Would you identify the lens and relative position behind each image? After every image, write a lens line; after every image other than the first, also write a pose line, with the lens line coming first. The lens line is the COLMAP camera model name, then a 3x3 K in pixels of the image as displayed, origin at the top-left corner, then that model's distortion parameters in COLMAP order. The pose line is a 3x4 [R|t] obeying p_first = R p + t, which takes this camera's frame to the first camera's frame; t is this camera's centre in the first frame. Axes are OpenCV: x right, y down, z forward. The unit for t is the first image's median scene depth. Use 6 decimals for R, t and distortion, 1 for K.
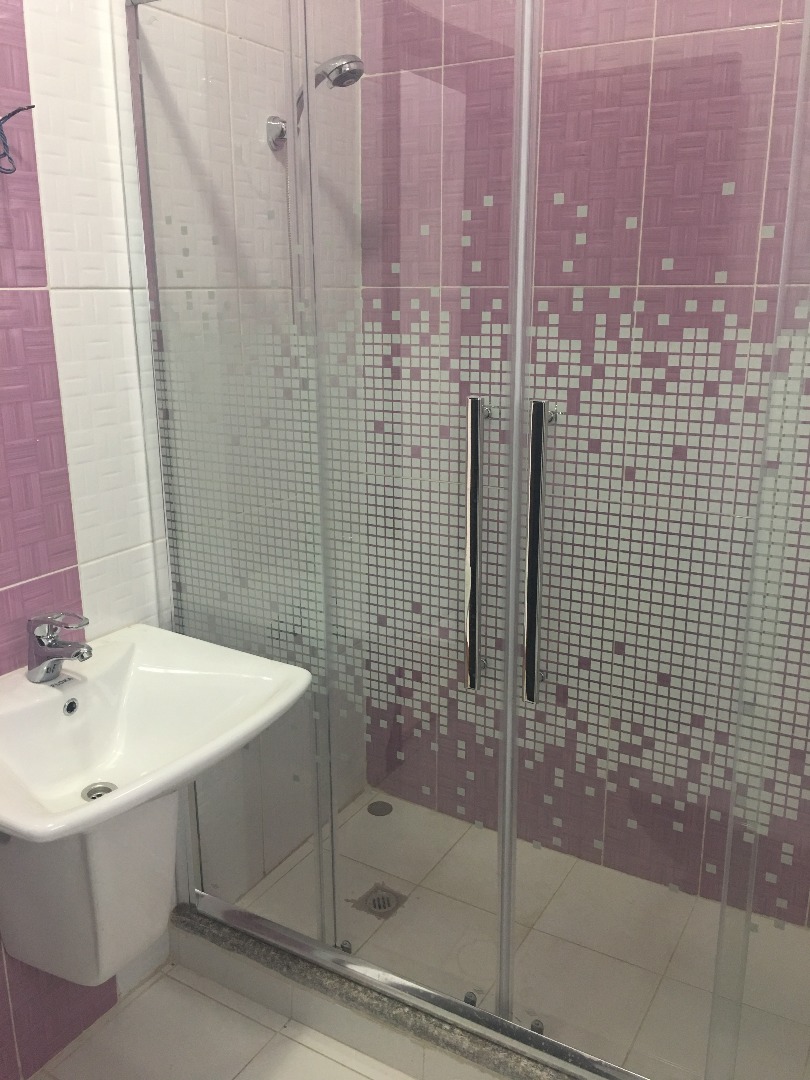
lens RADIAL K [[919.3, 0, 410.7], [0, 919.3, 537.4], [0, 0, 1]] dist [0.101993, -0.147034]
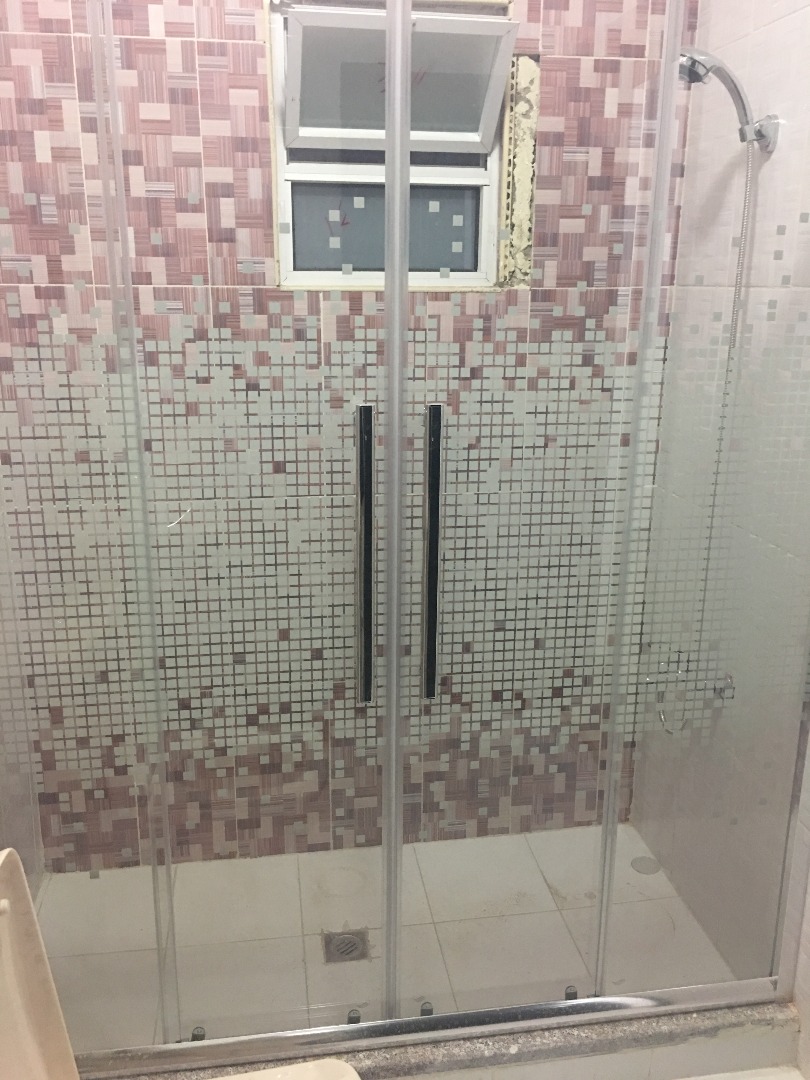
lens RADIAL K [[919.3, 0, 410.7], [0, 919.3, 537.4], [0, 0, 1]] dist [0.101993, -0.147034]
pose [[0.771899, -0.156287, 0.616236, -0.493692], [0.152296, 0.986546, 0.059437, -0.061119], [-0.617235, 0.047971, 0.785315, 0.203711]]
